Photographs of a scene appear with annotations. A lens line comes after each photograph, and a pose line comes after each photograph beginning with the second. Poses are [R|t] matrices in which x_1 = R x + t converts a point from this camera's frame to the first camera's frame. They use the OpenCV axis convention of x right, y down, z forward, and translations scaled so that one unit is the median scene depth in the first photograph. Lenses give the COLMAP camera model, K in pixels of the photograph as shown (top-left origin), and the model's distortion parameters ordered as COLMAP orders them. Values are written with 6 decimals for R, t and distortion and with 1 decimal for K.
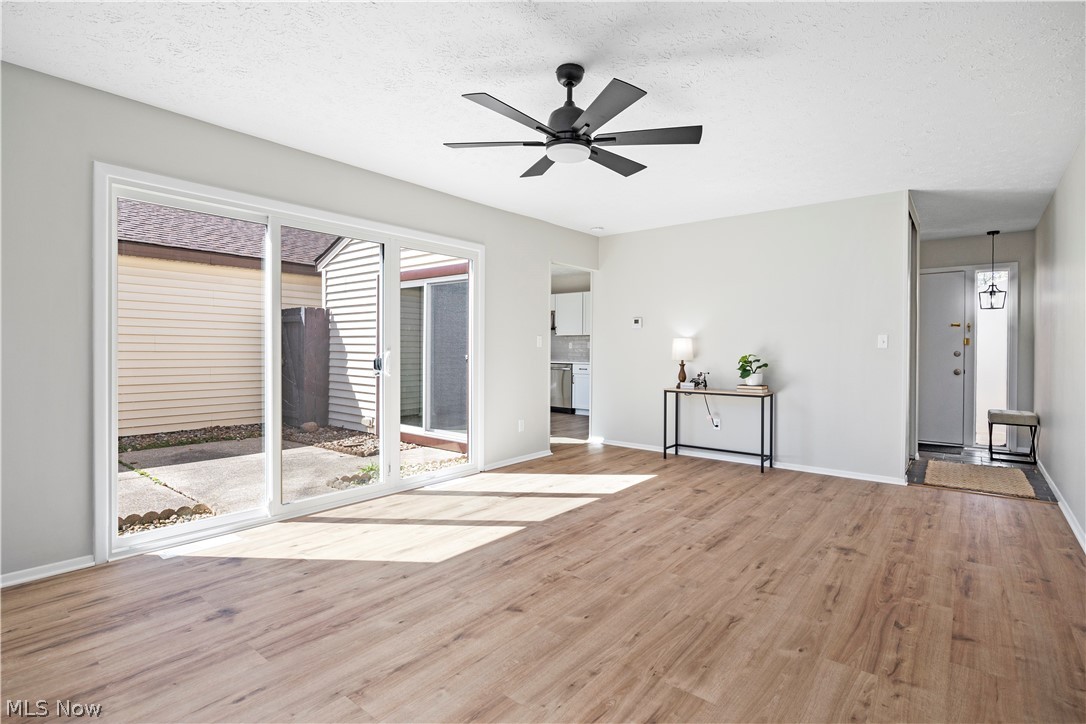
lens RADIAL K [[526.3, 0, 545.1], [0, 526.3, 348.0], [0, 0, 1]] dist [-0.018176, -0.000051]
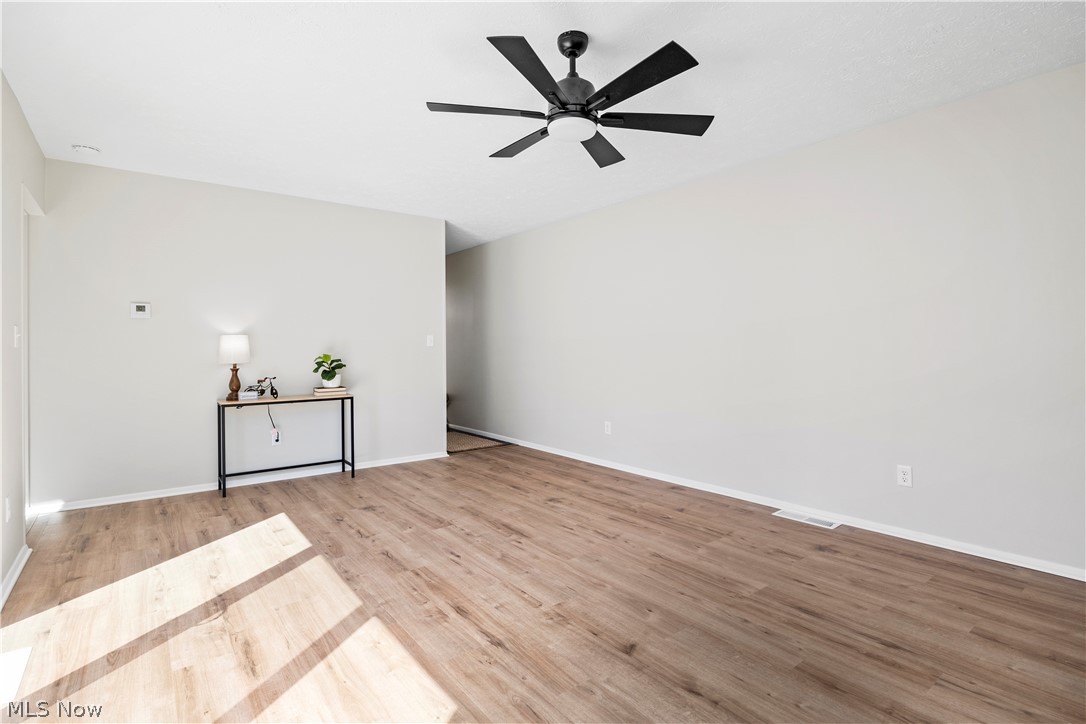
lens RADIAL K [[526.3, 0, 545.1], [0, 526.3, 348.0], [0, 0, 1]] dist [-0.018176, -0.000051]
pose [[0.226909, -0.006216, 0.973896, -0.705553], [0.007128, 0.999963, 0.004722, 0.000061], [-0.973890, 0.005870, 0.226945, 0.717052]]
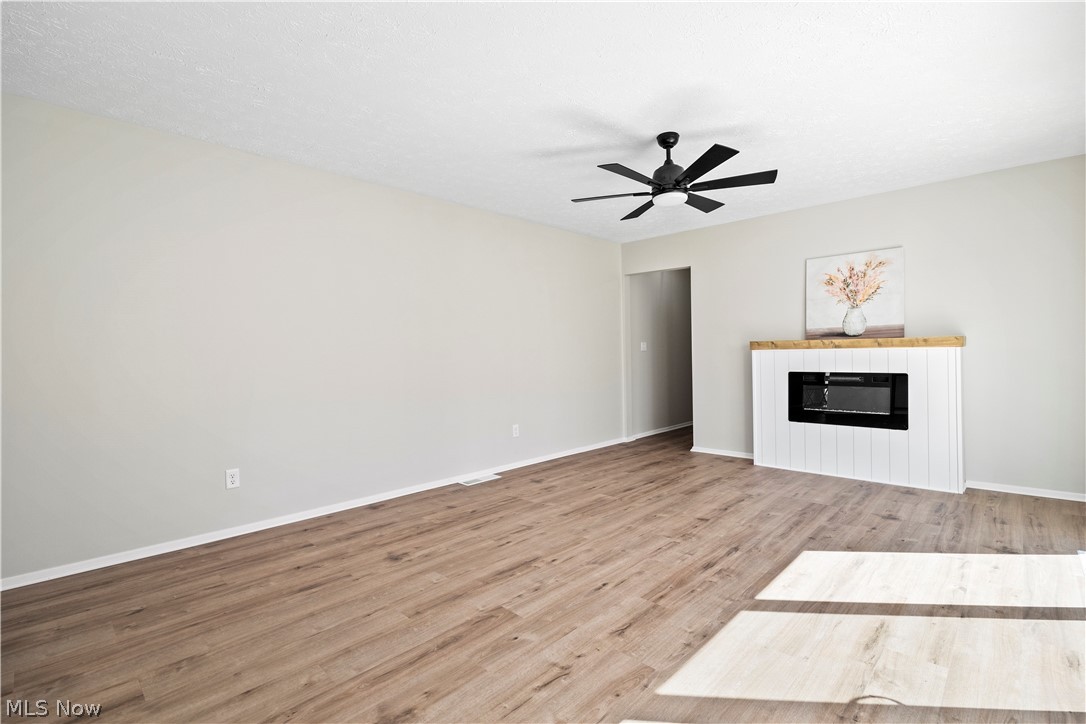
lens RADIAL K [[497.4, 0, 543.0], [0, 497.4, 362.0], [0, 0, 1]] dist [-0.015679, 0.000246]
pose [[-0.995796, 0.012142, 0.090786, 0.208598], [0.013894, 0.999729, 0.018683, 0.002239], [-0.090535, 0.019865, -0.995695, 1.899691]]
